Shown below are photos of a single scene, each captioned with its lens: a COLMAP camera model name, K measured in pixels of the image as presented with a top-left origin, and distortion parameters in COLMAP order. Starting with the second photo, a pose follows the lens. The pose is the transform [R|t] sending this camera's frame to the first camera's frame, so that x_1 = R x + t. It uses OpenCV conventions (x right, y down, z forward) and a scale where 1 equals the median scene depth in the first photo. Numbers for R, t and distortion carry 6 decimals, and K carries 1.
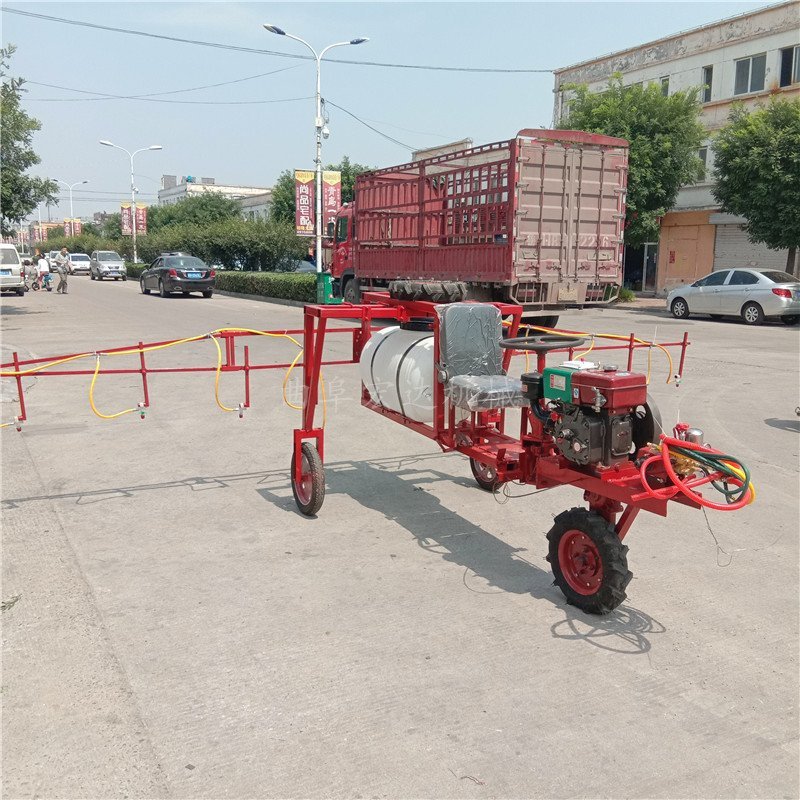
lens RADIAL K [[835.9, 0, 399.8], [0, 835.9, 400.3], [0, 0, 1]] dist [0.006785, 0.000000]
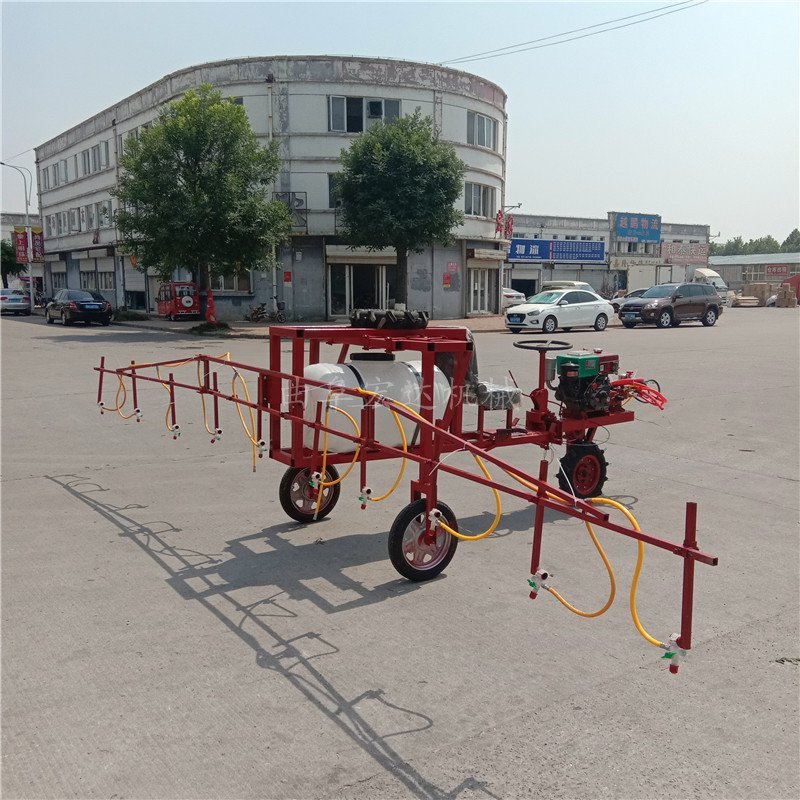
lens RADIAL K [[835.9, 0, 399.7], [0, 835.9, 399.8], [0, 0, 1]] dist [0.006785, 0.000000]
pose [[-0.096045, -0.161969, 0.982111, -0.849789], [0.172681, 0.969000, 0.176694, -0.188682], [-0.980284, 0.186562, -0.065099, 0.938279]]
